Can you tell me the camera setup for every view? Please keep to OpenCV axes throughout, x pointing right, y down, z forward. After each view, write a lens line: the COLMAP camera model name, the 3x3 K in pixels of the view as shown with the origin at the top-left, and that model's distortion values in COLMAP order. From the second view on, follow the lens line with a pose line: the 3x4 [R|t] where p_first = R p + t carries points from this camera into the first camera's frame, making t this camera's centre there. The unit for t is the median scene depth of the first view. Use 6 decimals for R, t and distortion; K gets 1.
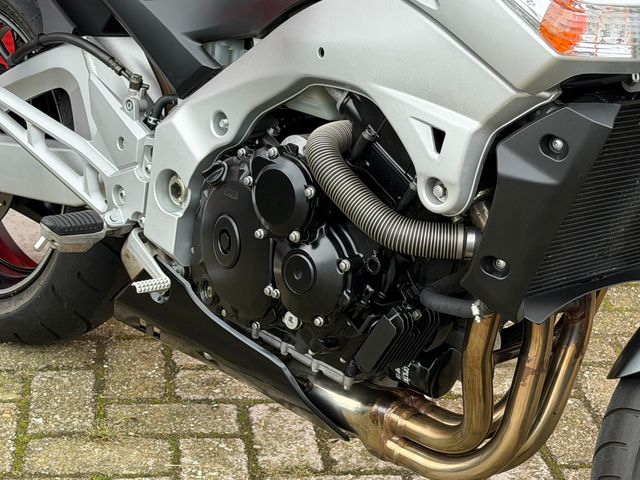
lens RADIAL K [[1446.8, 0, 333.0], [0, 1446.8, 250.8], [0, 0, 1]] dist [0.149428, 0.000000]
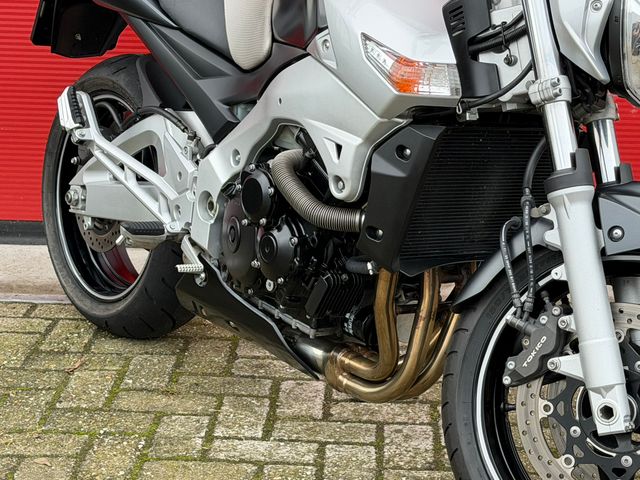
lens RADIAL K [[1446.8, 0, 340.3], [0, 1446.8, 236.7], [0, 0, 1]] dist [0.149428, 0.000000]
pose [[0.985870, 0.015185, -0.166823, 0.268815], [-0.035419, 0.992263, -0.118995, 0.160731], [0.163725, 0.123223, 0.978780, -0.414580]]
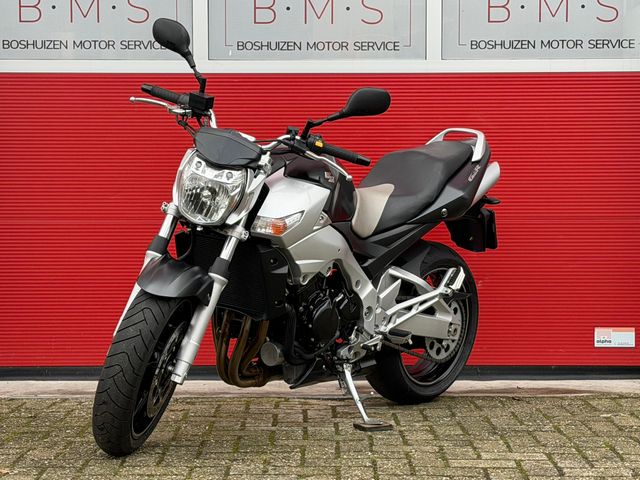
lens RADIAL K [[1515.8, 0, 342.3], [0, 1515.8, 241.6], [0, 0, 1]] dist [0.164642, 0.000000]
pose [[0.992859, -0.045158, -0.110416, 0.408339], [0.002716, 0.933902, -0.357519, 0.895135], [0.119263, 0.354666, 0.927355, -1.715118]]
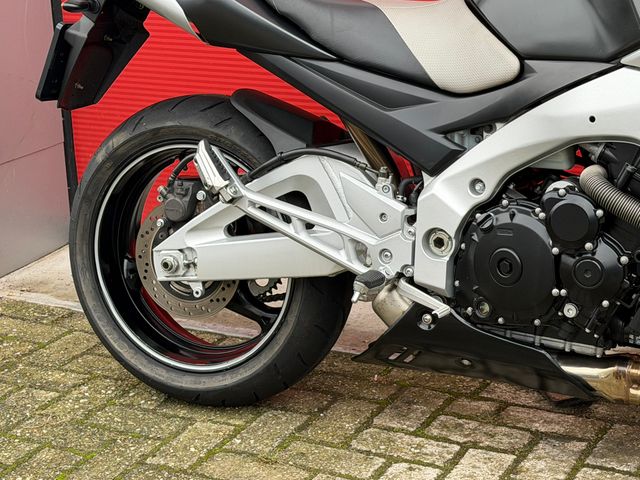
lens RADIAL K [[1446.8, 0, 335.9], [0, 1446.8, 242.3], [0, 0, 1]] dist [0.149428, 0.000000]
pose [[0.946693, -0.160708, 0.279188, -0.589266], [0.186024, 0.980292, -0.066501, 0.031343], [-0.262998, 0.114891, 0.957931, -0.291489]]
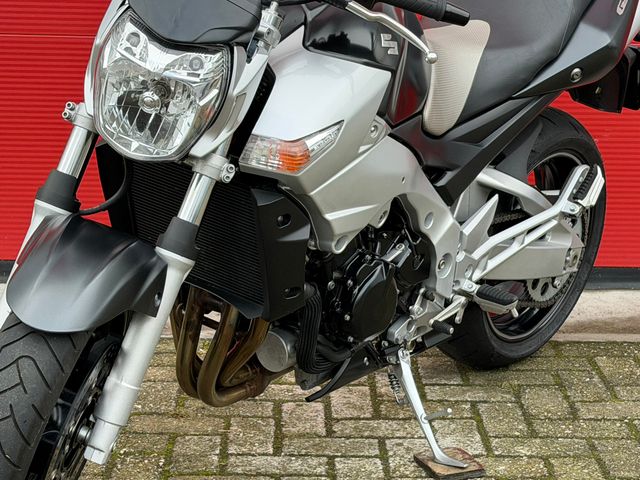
lens RADIAL K [[1515.8, 0, 340.0], [0, 1515.8, 229.9], [0, 0, 1]] dist [0.164642, 0.000000]
pose [[0.994528, -0.007032, -0.104235, 0.191548], [-0.009341, 0.987752, -0.155755, 0.208356], [0.104054, 0.155876, 0.982281, -0.613808]]
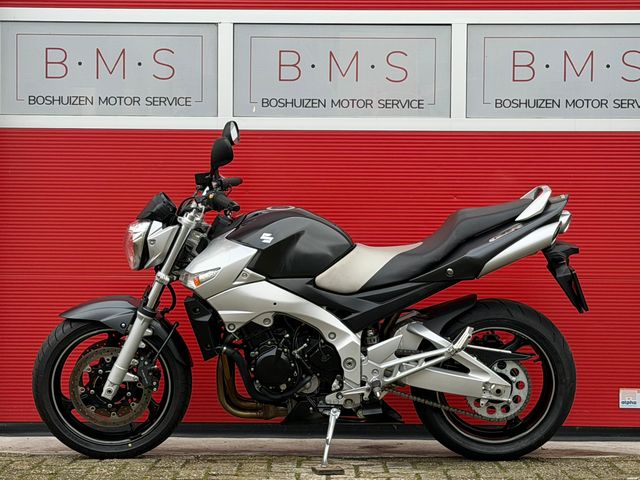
lens RADIAL K [[1515.8, 0, 318.0], [0, 1515.8, 212.5], [0, 0, 1]] dist [0.164642, 0.000000]
pose [[0.544588, -0.033626, -0.838030, 2.703796], [-0.302291, 0.924168, -0.233524, 0.445537], [0.782333, 0.380503, 0.493125, -0.672690]]
